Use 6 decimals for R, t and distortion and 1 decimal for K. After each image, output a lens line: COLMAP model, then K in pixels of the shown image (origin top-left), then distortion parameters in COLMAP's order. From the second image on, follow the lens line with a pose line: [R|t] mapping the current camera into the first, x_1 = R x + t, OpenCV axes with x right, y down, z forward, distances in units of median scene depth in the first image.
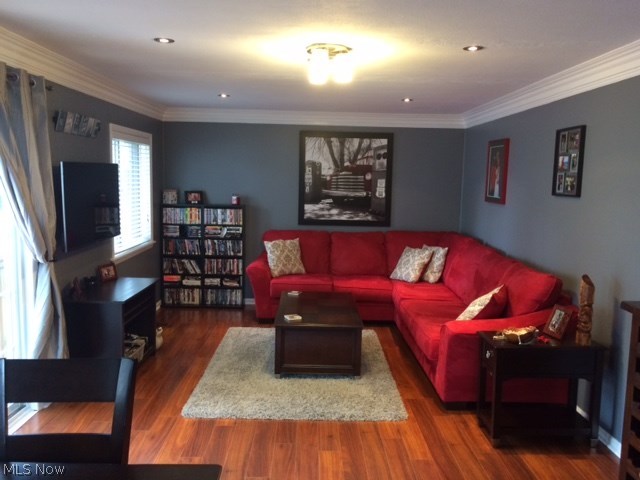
lens RADIAL K [[549.3, 0, 322.9], [0, 549.3, 241.8], [0, 0, 1]] dist [0.062182, -0.055230]
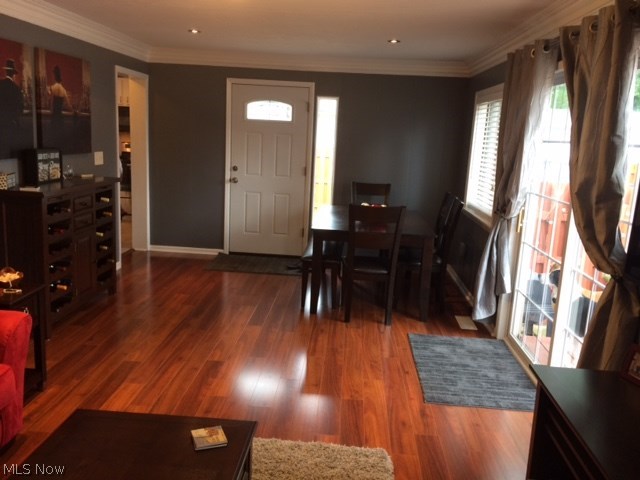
lens RADIAL K [[549.3, 0, 321.3], [0, 549.3, 239.9], [0, 0, 1]] dist [0.062182, -0.055230]
pose [[-0.993871, -0.088373, 0.066413, -0.145030], [-0.063565, 0.948375, 0.310716, -0.141610], [-0.090443, 0.304590, -0.948180, 1.244816]]
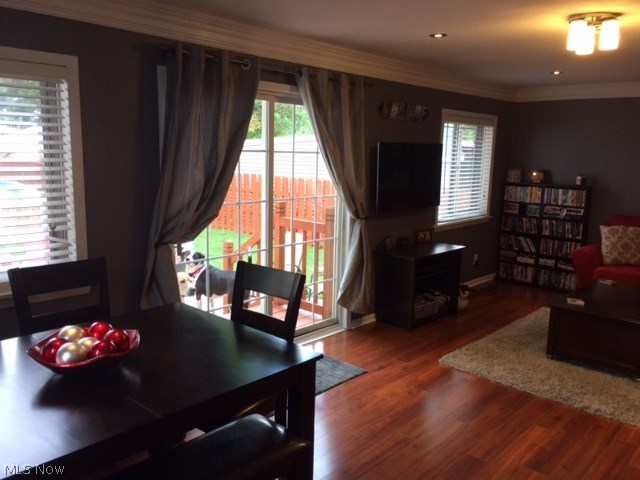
lens RADIAL K [[549.3, 0, 323.1], [0, 549.3, 240.0], [0, 0, 1]] dist [0.062182, -0.055230]
pose [[0.728825, 0.109668, -0.675861, 0.245417], [-0.091224, 0.993842, 0.062893, 0.009044], [0.678596, 0.015817, 0.734341, -0.010728]]
